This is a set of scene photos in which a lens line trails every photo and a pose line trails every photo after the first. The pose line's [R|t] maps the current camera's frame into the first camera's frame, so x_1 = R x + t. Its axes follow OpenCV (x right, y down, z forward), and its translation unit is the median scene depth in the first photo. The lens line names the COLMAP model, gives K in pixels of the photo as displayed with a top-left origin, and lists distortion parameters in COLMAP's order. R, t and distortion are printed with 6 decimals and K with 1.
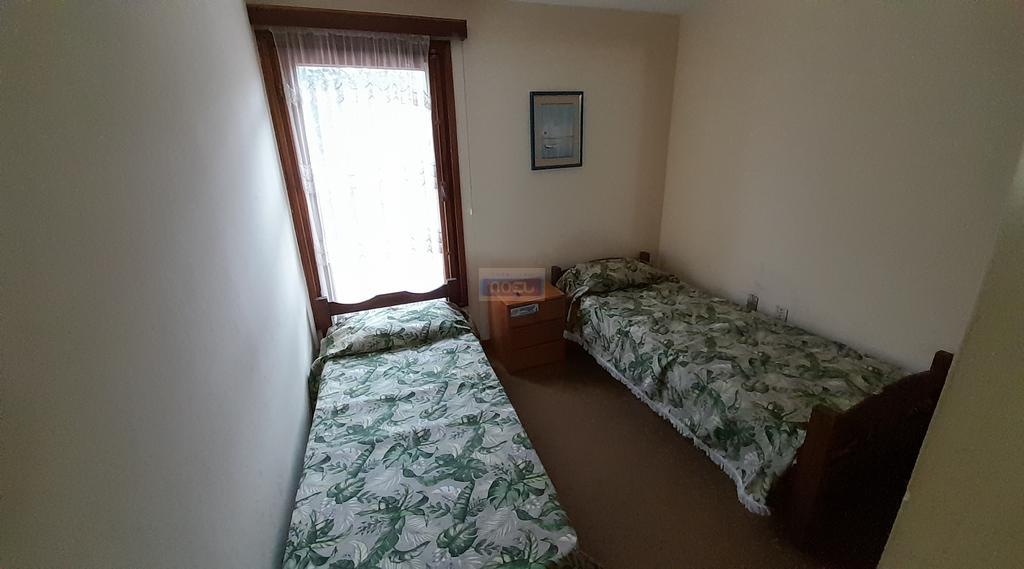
lens RADIAL K [[407.4, 0, 519.6], [0, 407.4, 275.7], [0, 0, 1]] dist [0.022821, -0.018322]
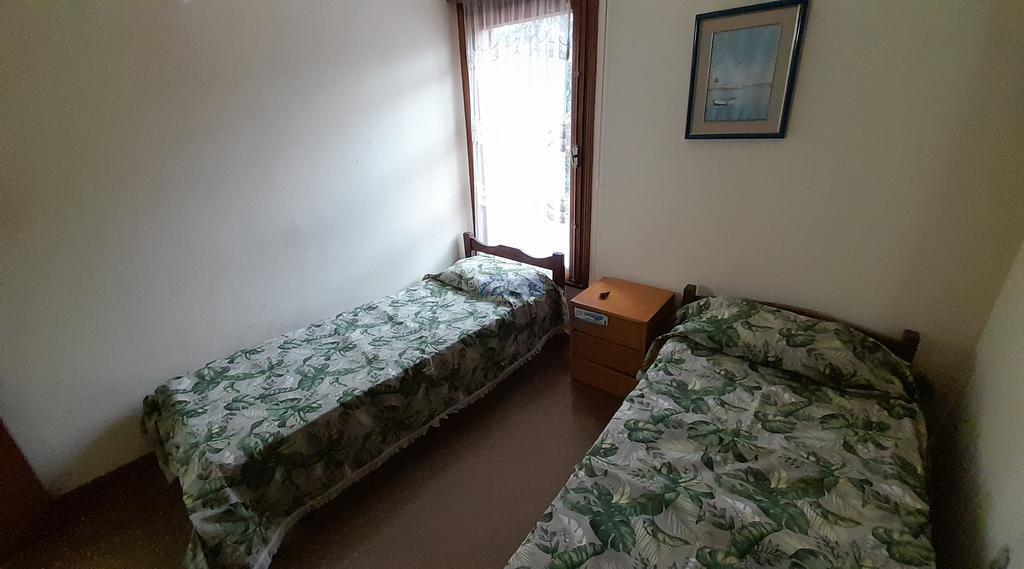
lens RADIAL K [[407.4, 0, 519.6], [0, 407.4, 275.7], [0, 0, 1]] dist [0.022821, -0.018322]
pose [[0.481000, 0.343808, -0.806496, 0.661338], [-0.255408, 0.934950, 0.246242, -0.177627], [0.838693, 0.087543, 0.537522, 0.524679]]
